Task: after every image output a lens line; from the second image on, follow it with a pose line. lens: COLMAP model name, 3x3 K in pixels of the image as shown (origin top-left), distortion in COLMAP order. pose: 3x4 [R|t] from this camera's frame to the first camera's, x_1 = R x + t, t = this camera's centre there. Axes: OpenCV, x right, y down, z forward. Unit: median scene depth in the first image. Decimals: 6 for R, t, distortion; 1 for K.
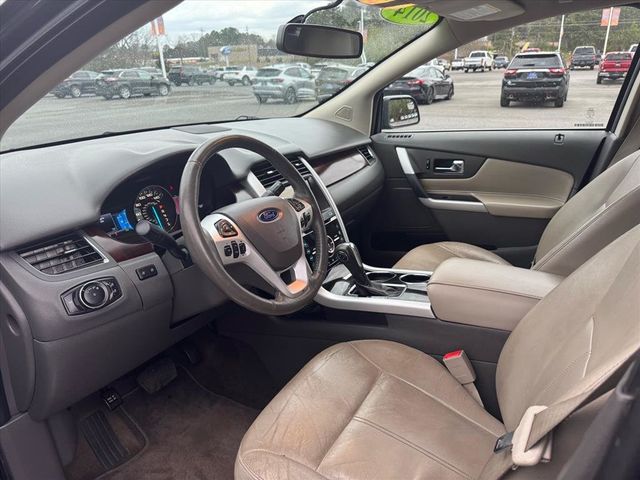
lens RADIAL K [[451.0, 0, 324.6], [0, 451.0, 240.2], [0, 0, 1]] dist [0.076562, -0.106391]
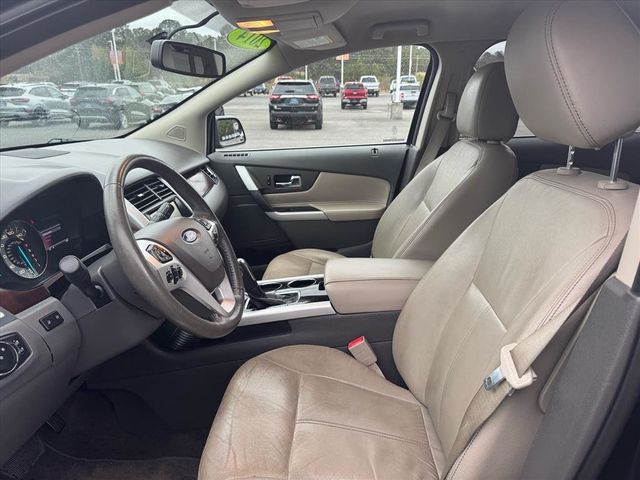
lens RADIAL K [[451.0, 0, 324.6], [0, 451.0, 240.2], [0, 0, 1]] dist [0.076562, -0.106391]
pose [[0.885476, -0.121683, 0.448470, -0.146401], [0.142136, 0.989773, -0.012085, 0.002530], [-0.442413, 0.074445, 0.893716, 0.010364]]
